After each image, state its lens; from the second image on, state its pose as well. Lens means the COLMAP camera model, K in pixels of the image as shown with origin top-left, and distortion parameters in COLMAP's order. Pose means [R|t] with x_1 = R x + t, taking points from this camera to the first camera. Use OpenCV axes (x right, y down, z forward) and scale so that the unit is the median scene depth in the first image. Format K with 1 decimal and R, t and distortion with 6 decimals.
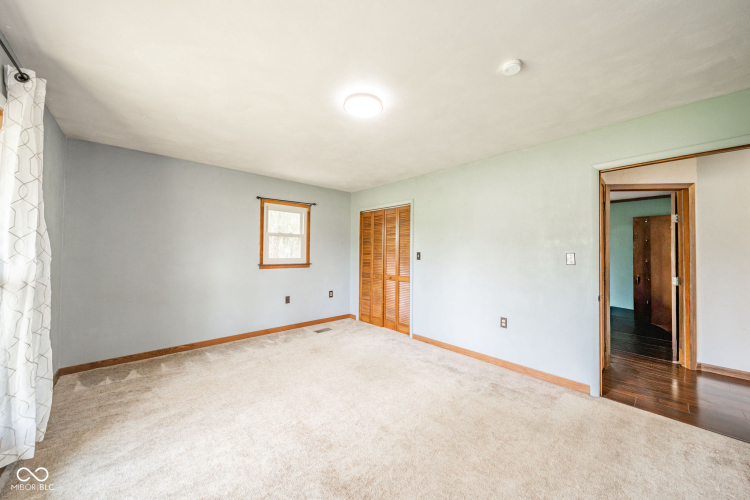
lens RADIAL K [[260.7, 0, 369.0], [0, 260.7, 250.8], [0, 0, 1]] dist [-0.003626, -0.000407]
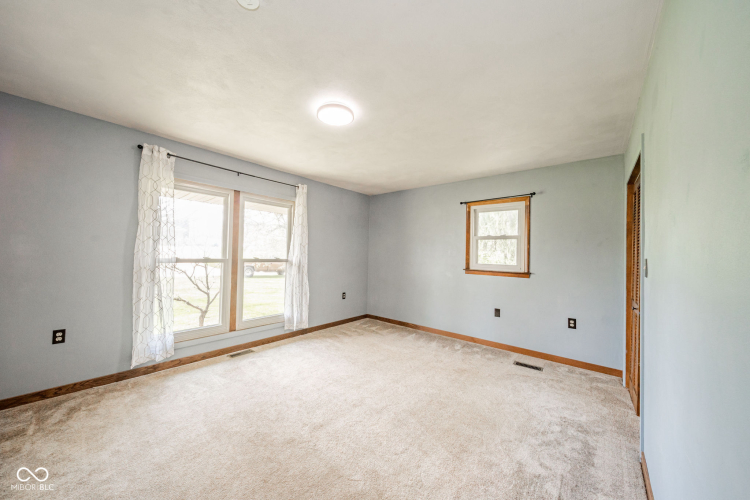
lens RADIAL K [[260.7, 0, 369.6], [0, 260.7, 250.7], [0, 0, 1]] dist [-0.003626, -0.000407]
pose [[0.142278, -0.016613, -0.989687, 0.518691], [-0.020879, 0.999586, -0.019780, 0.009997], [0.989606, 0.023478, 0.141873, 0.490561]]
